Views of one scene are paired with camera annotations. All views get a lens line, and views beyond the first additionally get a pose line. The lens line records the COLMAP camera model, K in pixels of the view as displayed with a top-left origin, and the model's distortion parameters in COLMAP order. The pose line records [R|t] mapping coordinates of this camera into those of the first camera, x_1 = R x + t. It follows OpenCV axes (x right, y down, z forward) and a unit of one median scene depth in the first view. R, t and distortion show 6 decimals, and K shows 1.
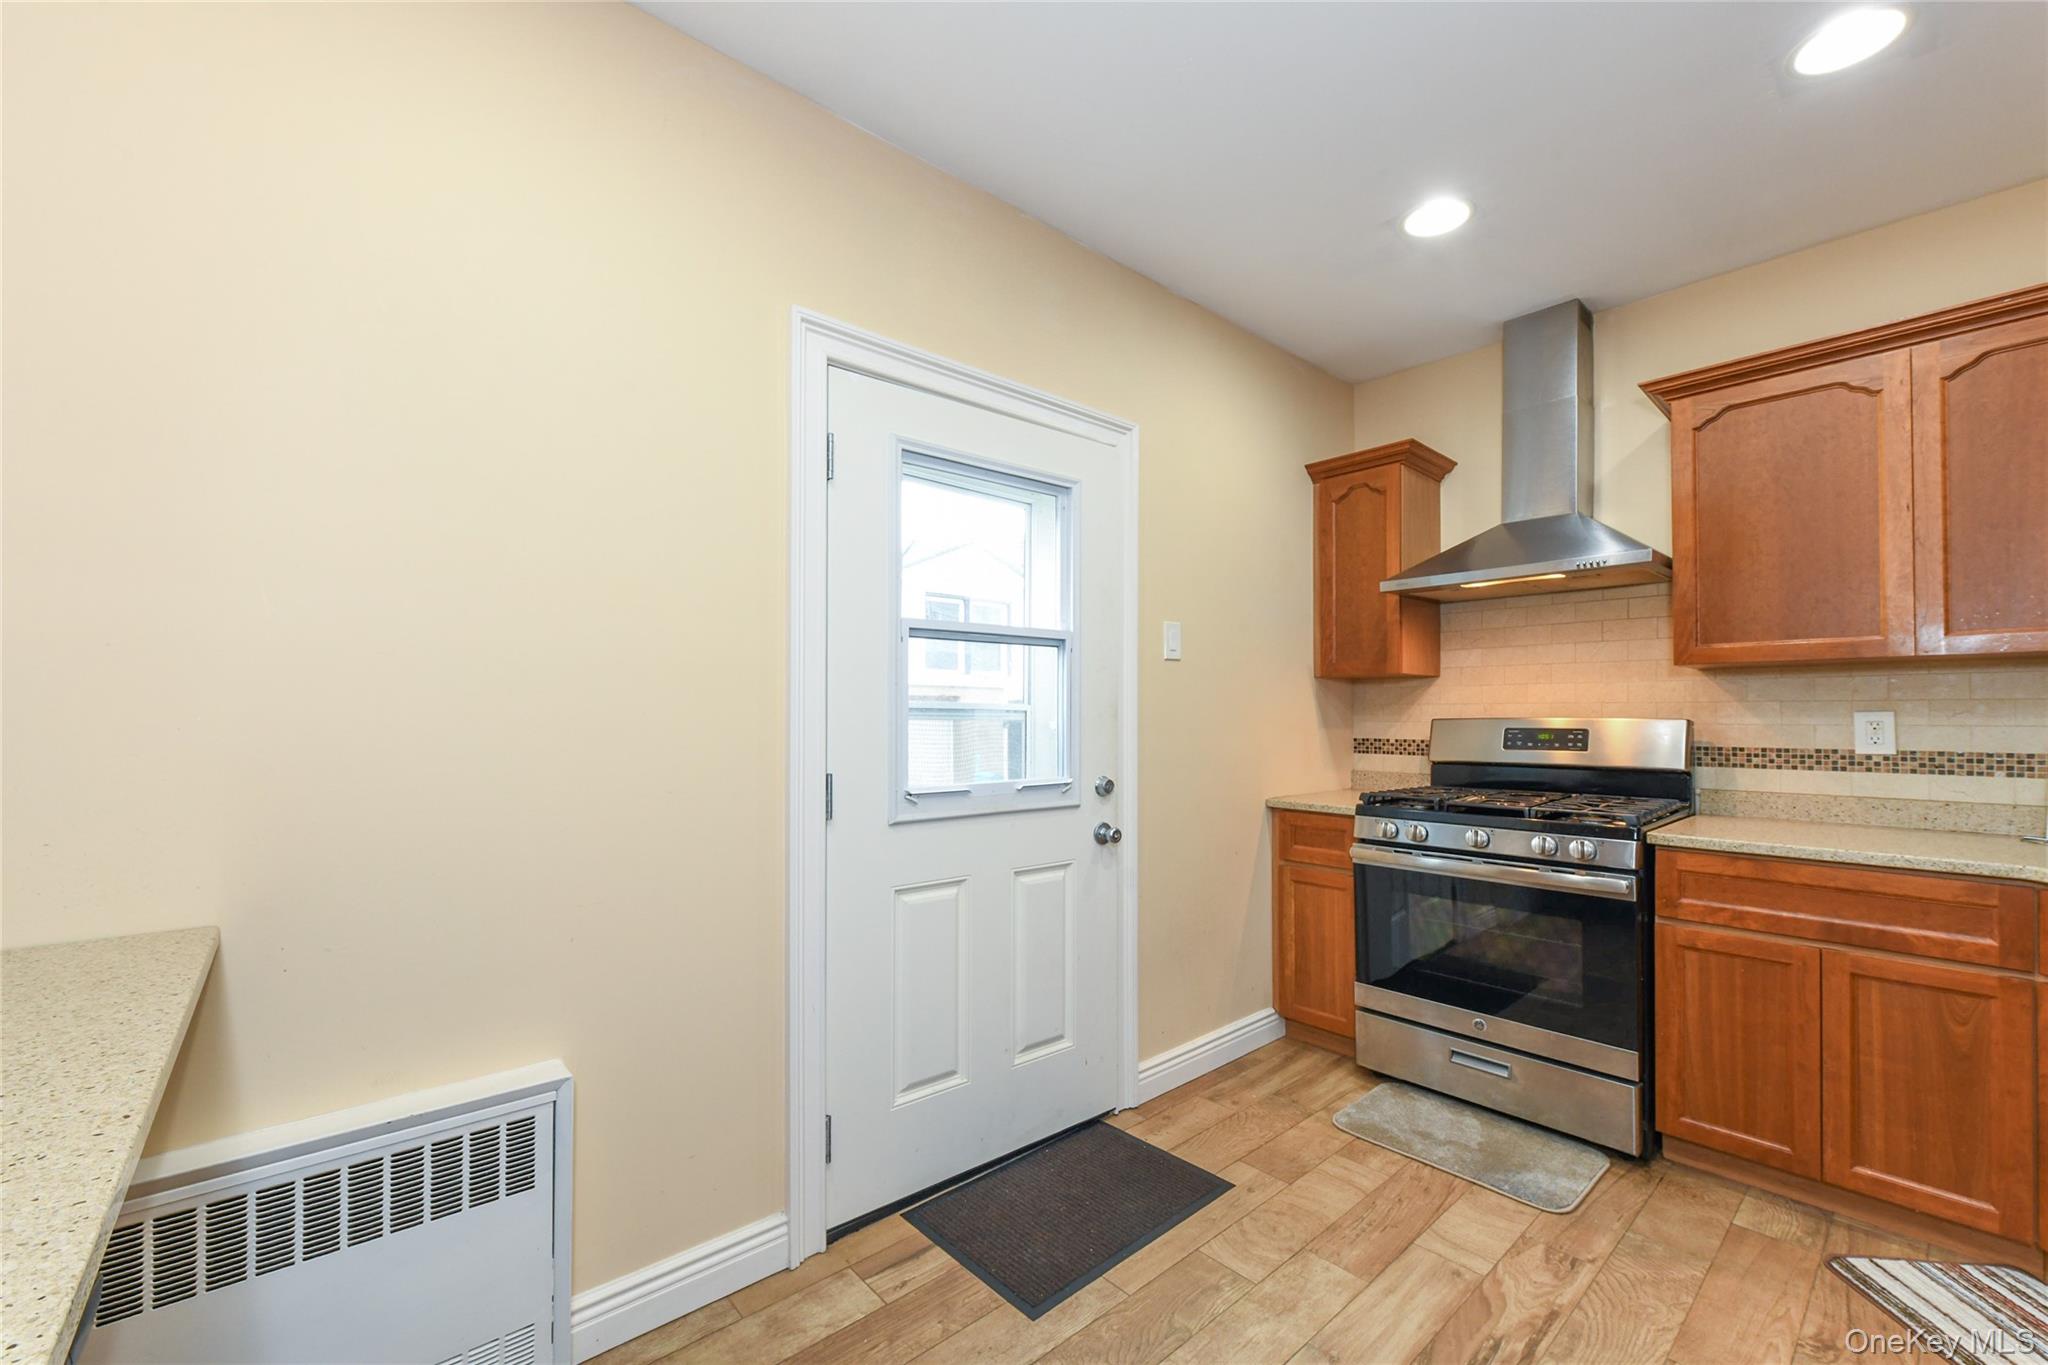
lens RADIAL K [[842.4, 0, 1028.9], [0, 842.4, 707.8], [0, 0, 1]] dist [0.010755, -0.003934]
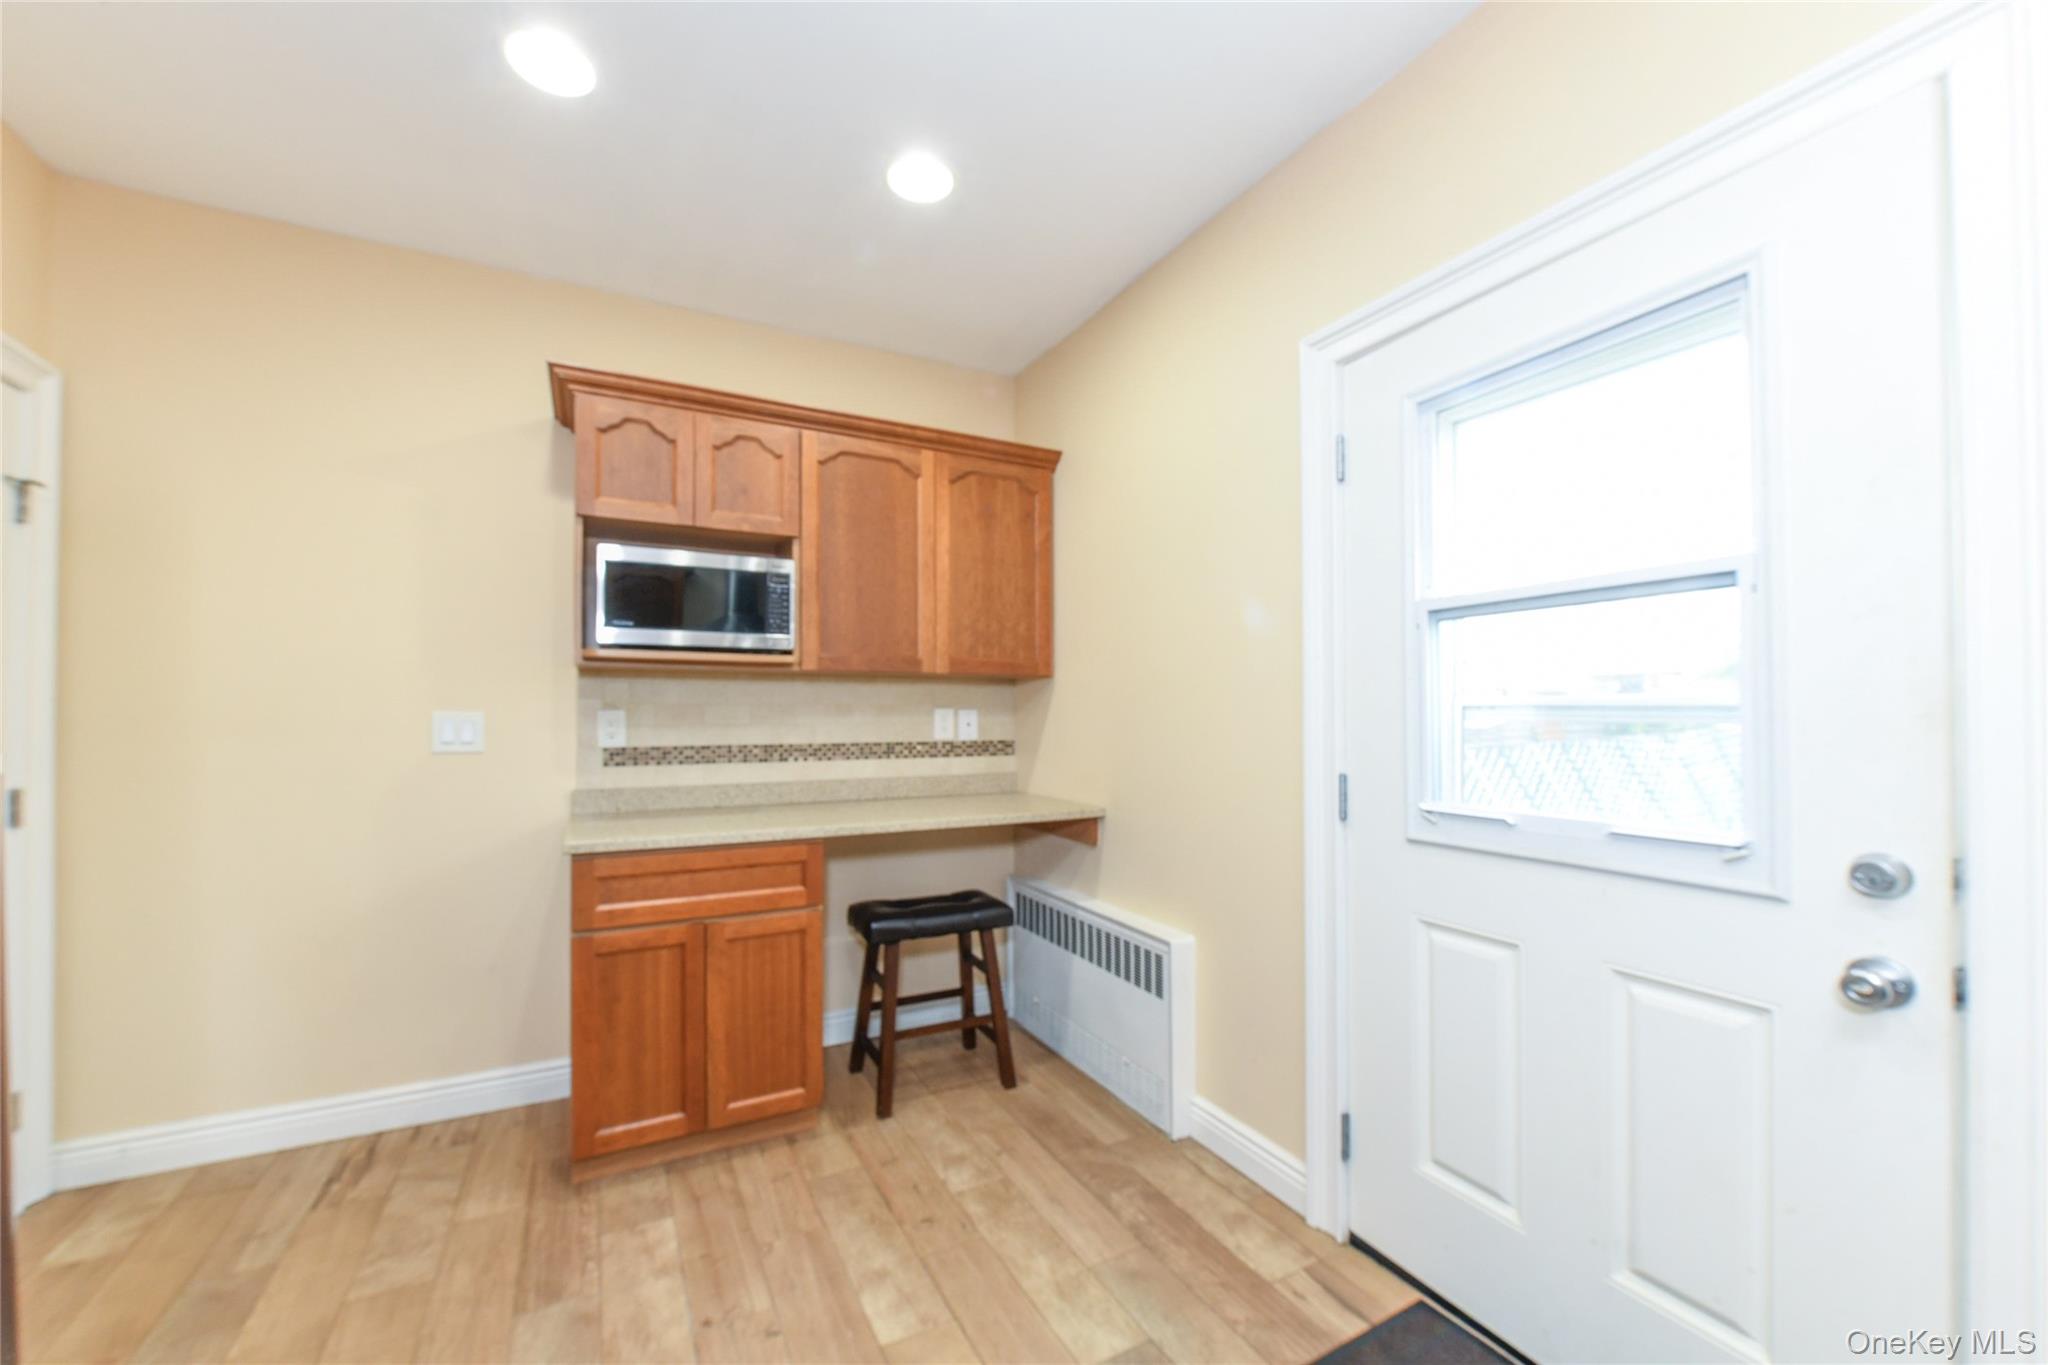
lens RADIAL K [[842.4, 0, 1028.9], [0, 842.4, 707.8], [0, 0, 1]] dist [0.010755, -0.003934]
pose [[-0.251224, -0.005451, -0.967914, 0.703740], [0.013153, 0.999873, -0.009045, 0.003656], [0.967840, -0.015003, -0.251120, 0.758504]]
